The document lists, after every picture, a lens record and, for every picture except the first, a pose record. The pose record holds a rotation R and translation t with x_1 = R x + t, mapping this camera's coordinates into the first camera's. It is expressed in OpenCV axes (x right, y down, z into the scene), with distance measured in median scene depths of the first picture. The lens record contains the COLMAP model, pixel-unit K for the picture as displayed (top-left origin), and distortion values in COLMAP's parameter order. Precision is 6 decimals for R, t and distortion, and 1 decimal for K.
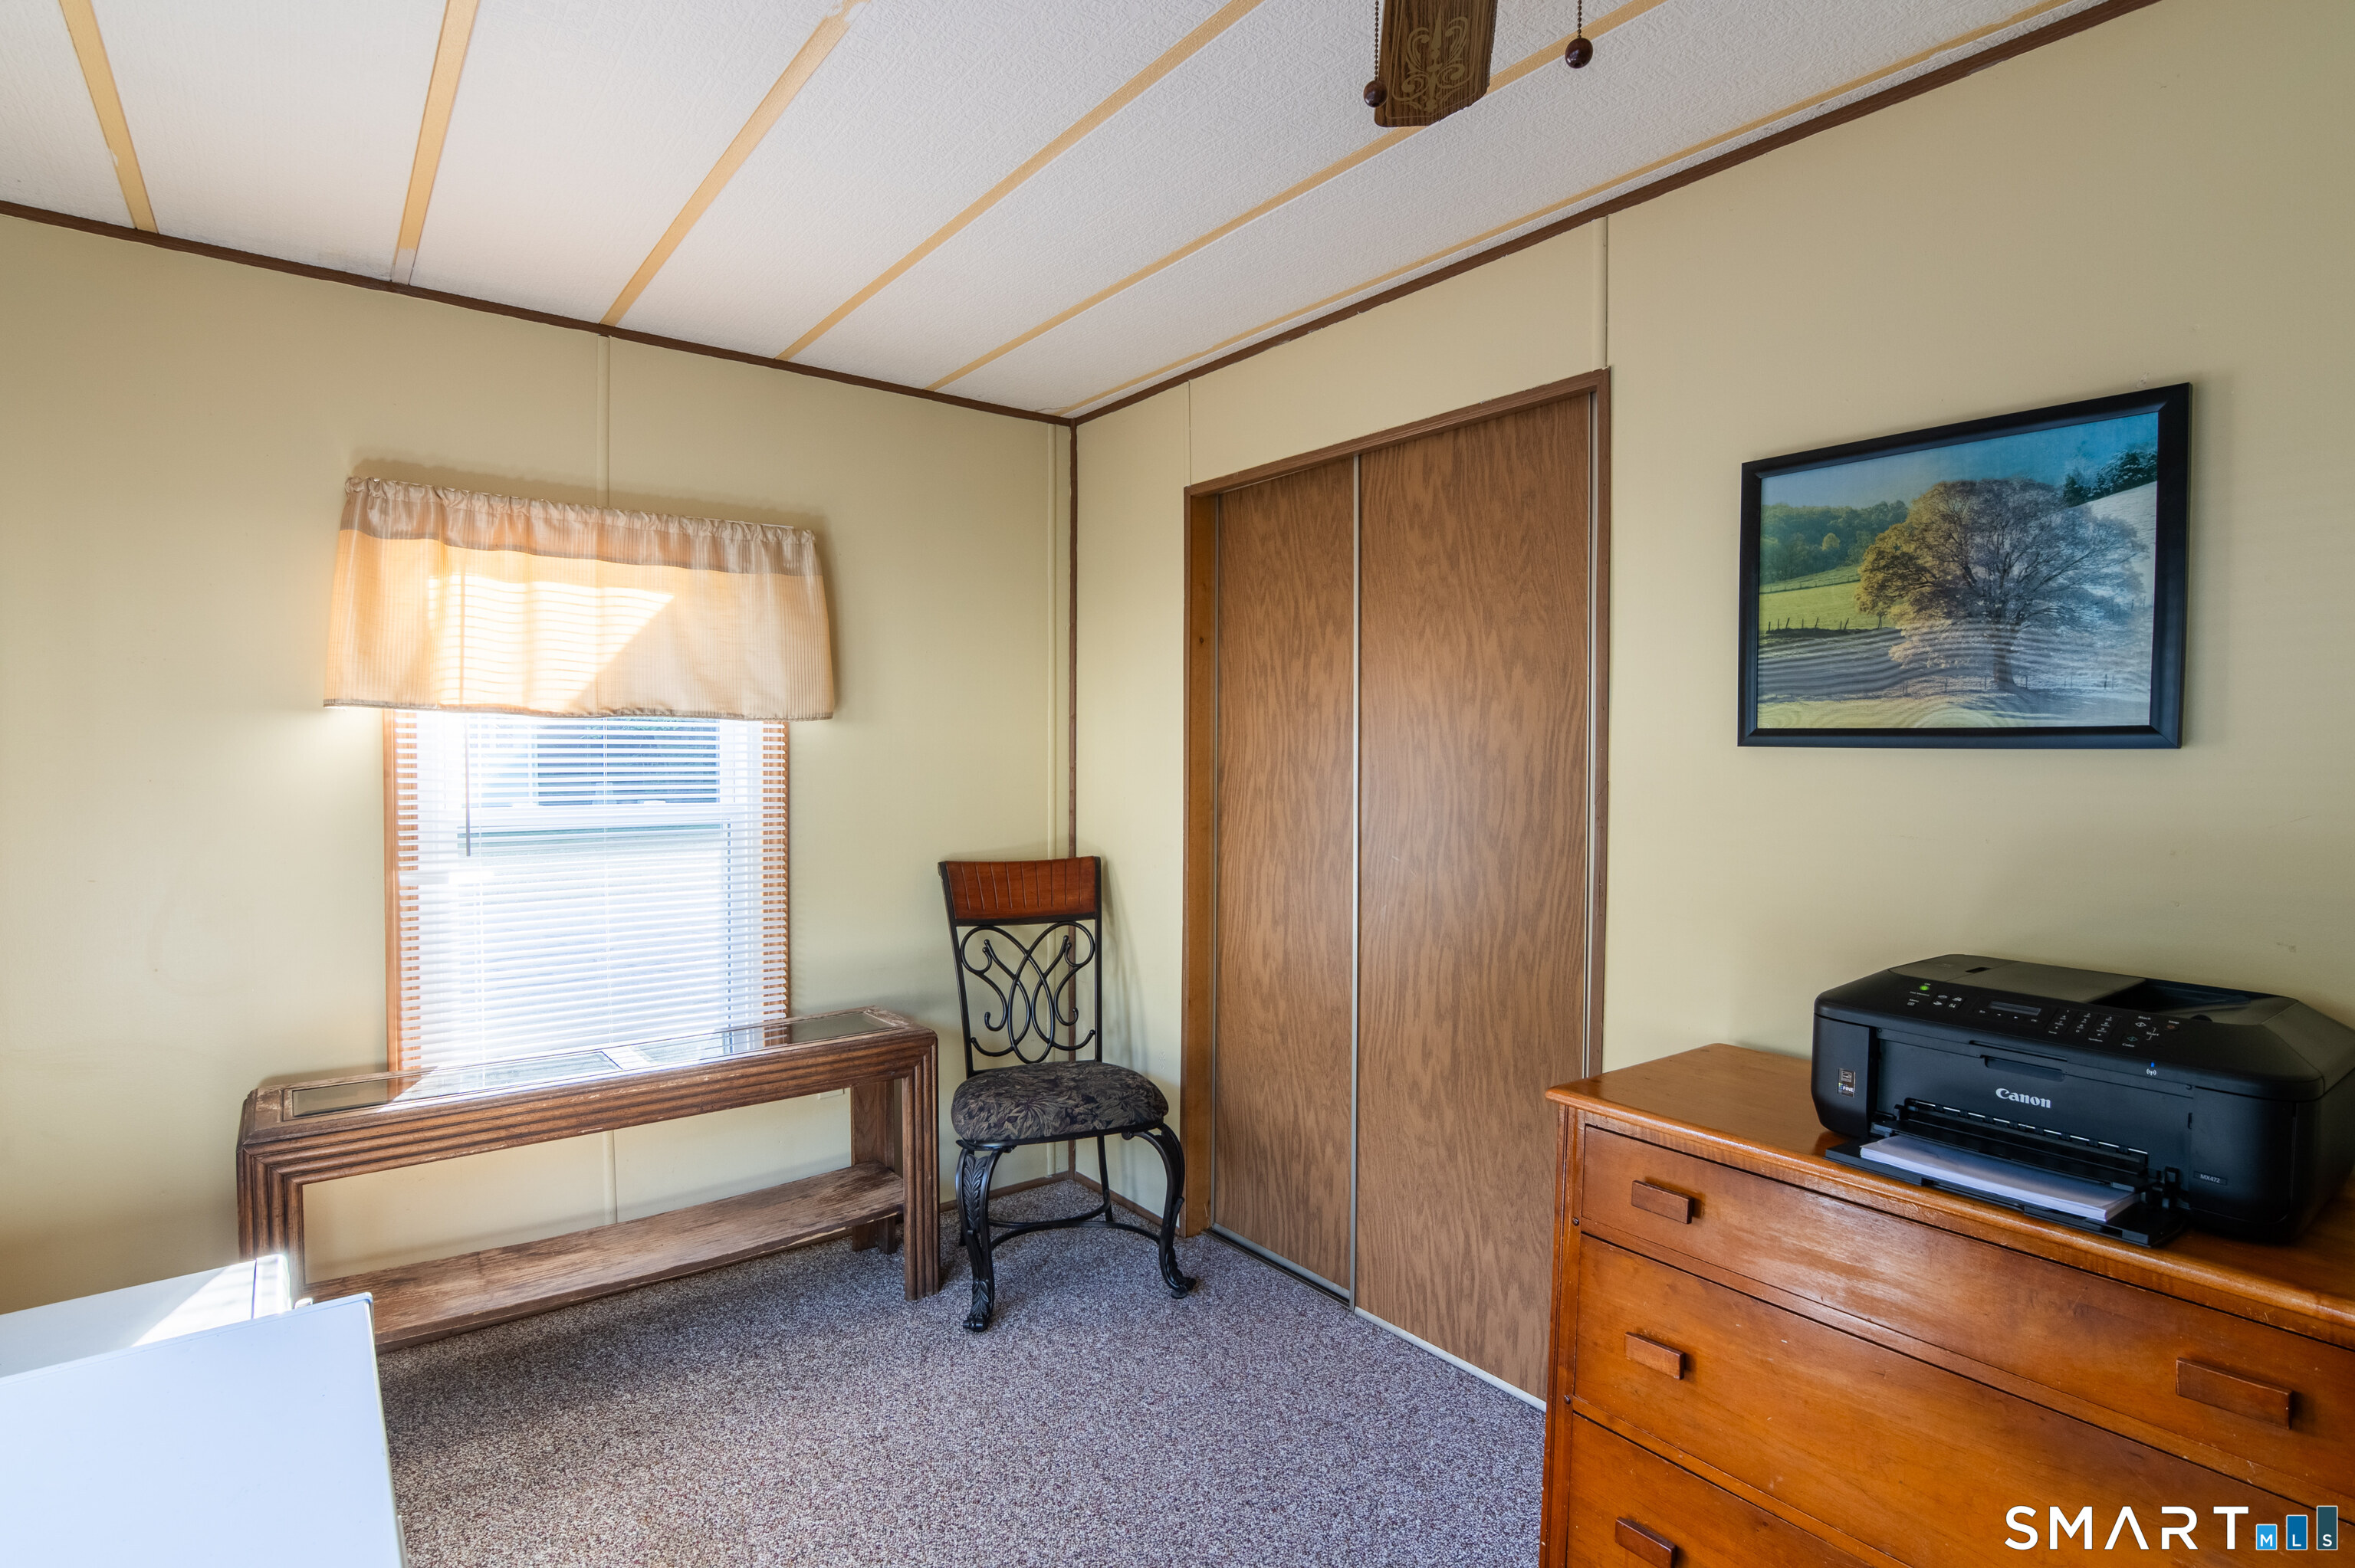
lens RADIAL K [[1154.5, 0, 1151.0], [0, 1154.5, 789.6], [0, 0, 1]] dist [-0.021313, 0.001178]
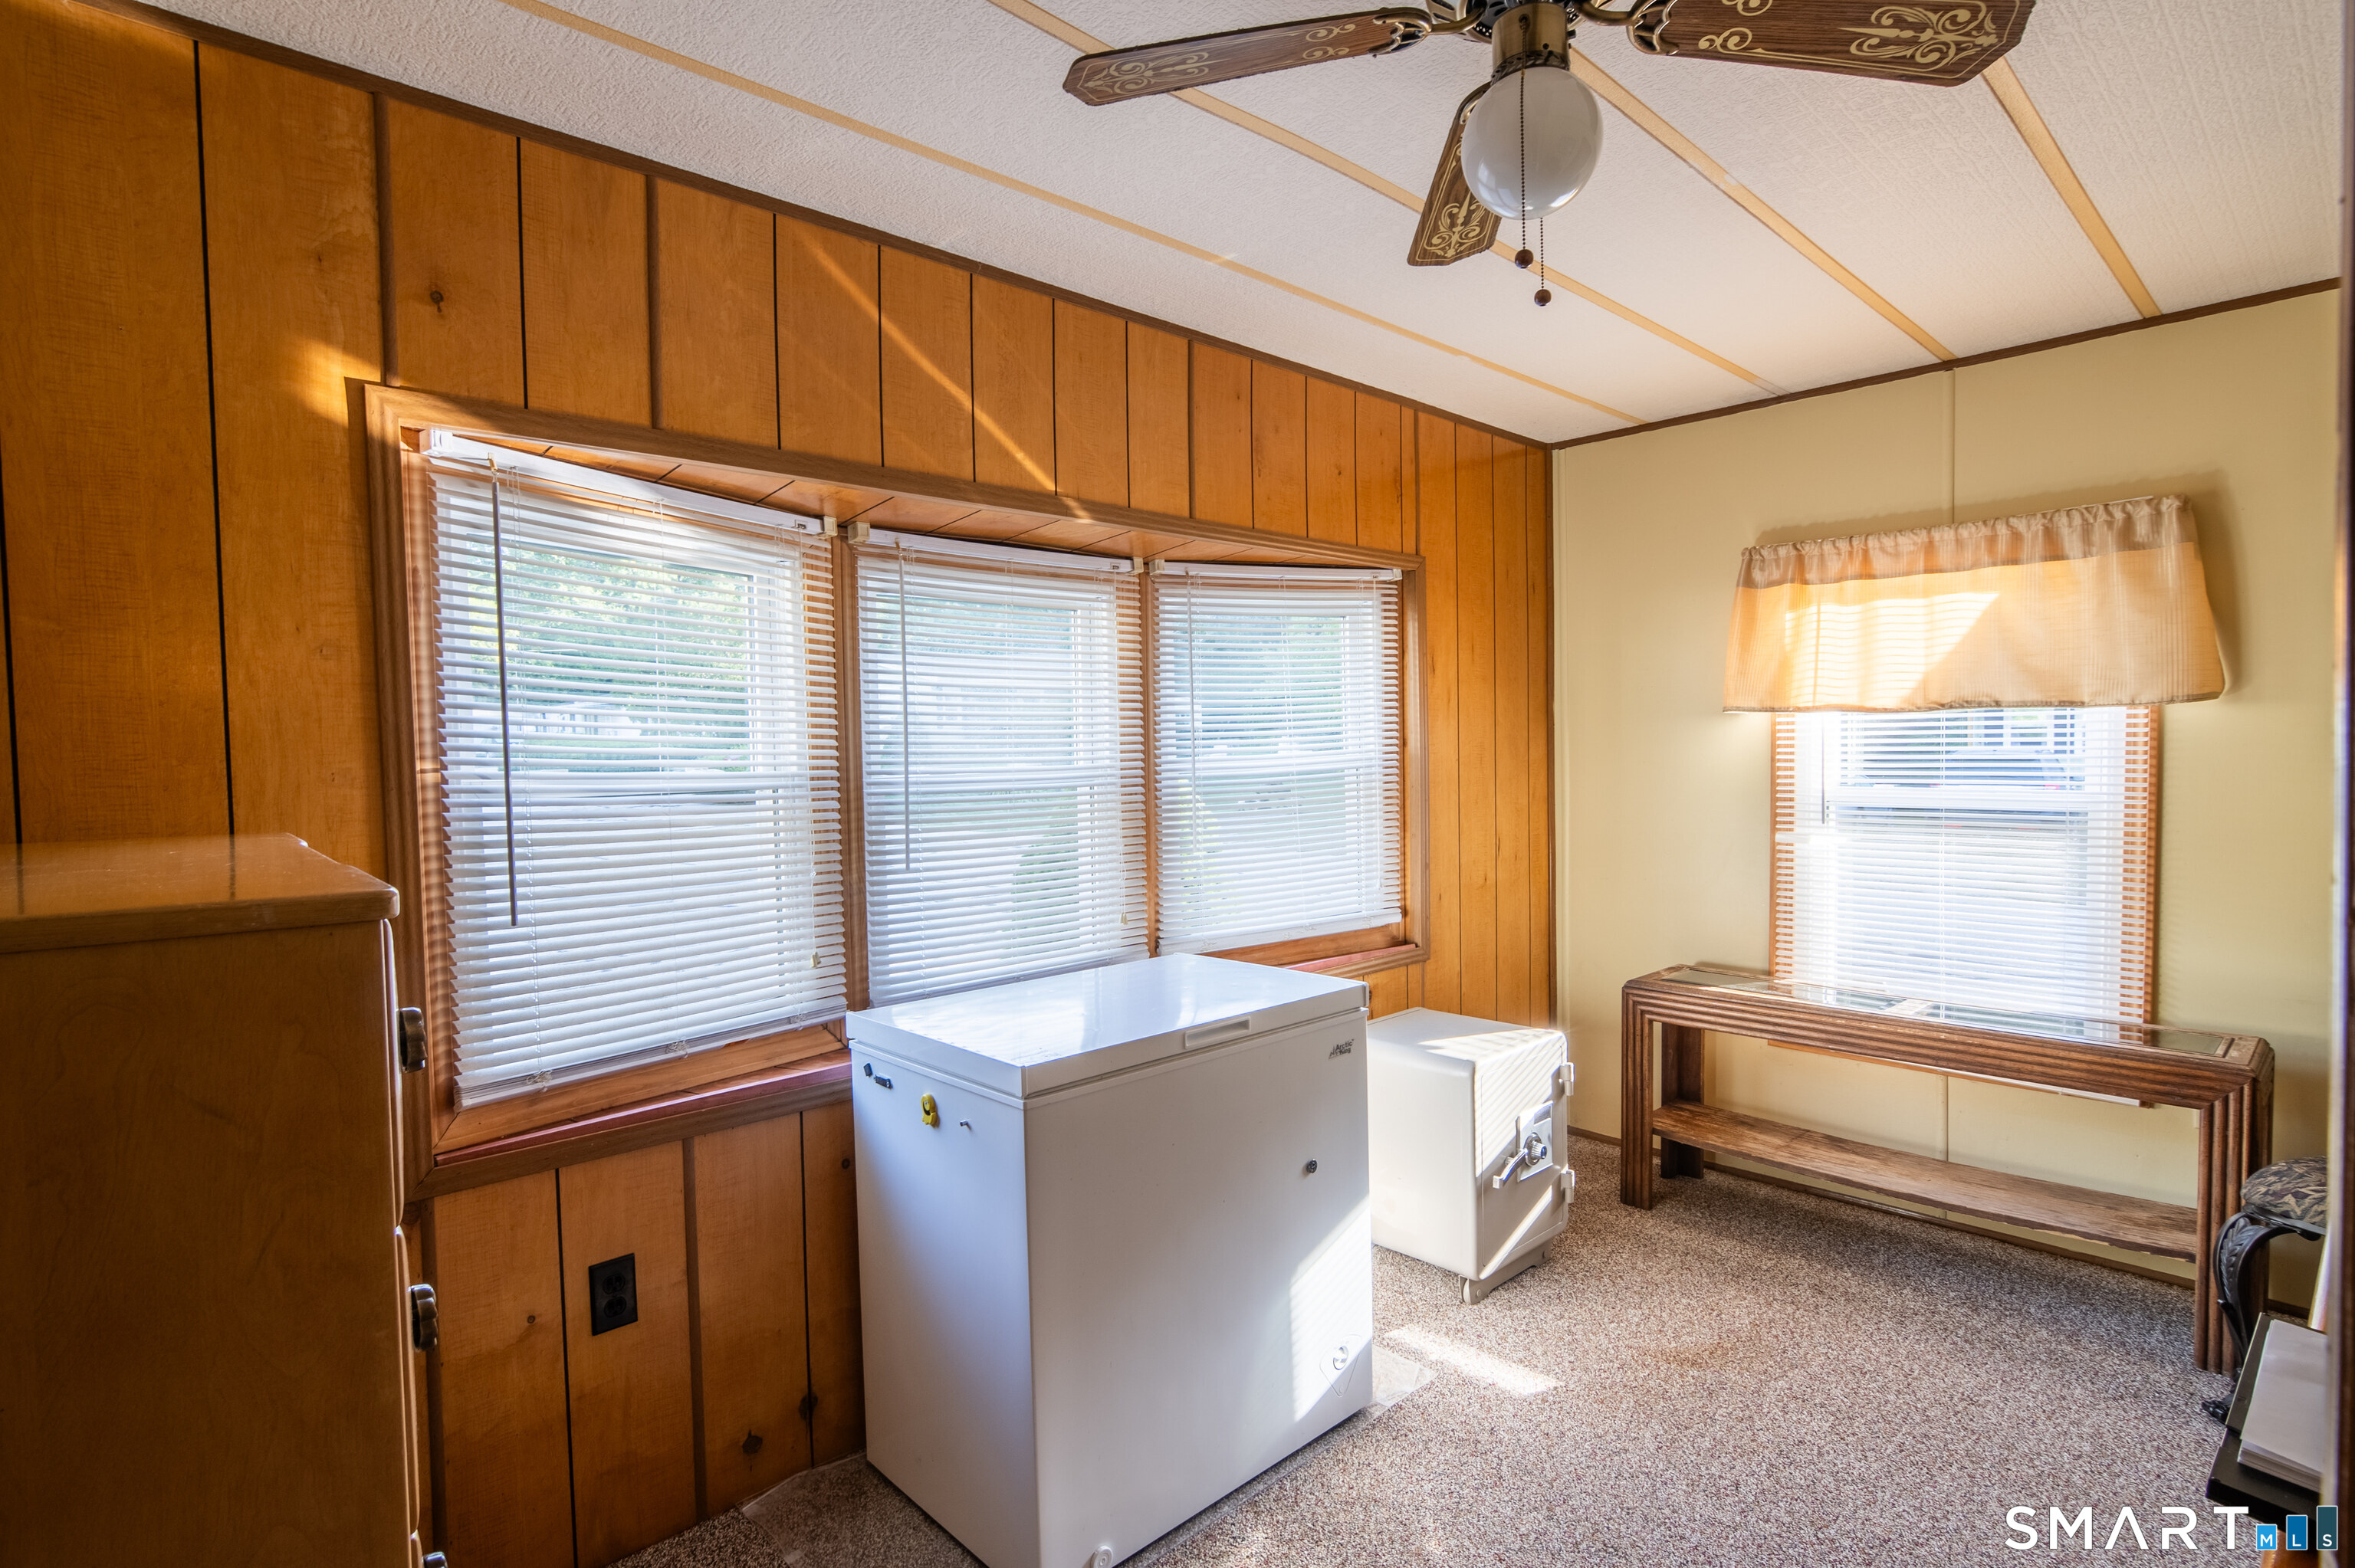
lens RADIAL K [[1154.5, 0, 1151.0], [0, 1154.5, 789.6], [0, 0, 1]] dist [-0.021313, 0.001178]
pose [[0.088683, 0.031780, -0.995553, 0.591328], [-0.019191, 0.999360, 0.030192, -0.004266], [0.995875, 0.016428, 0.089236, 0.131363]]
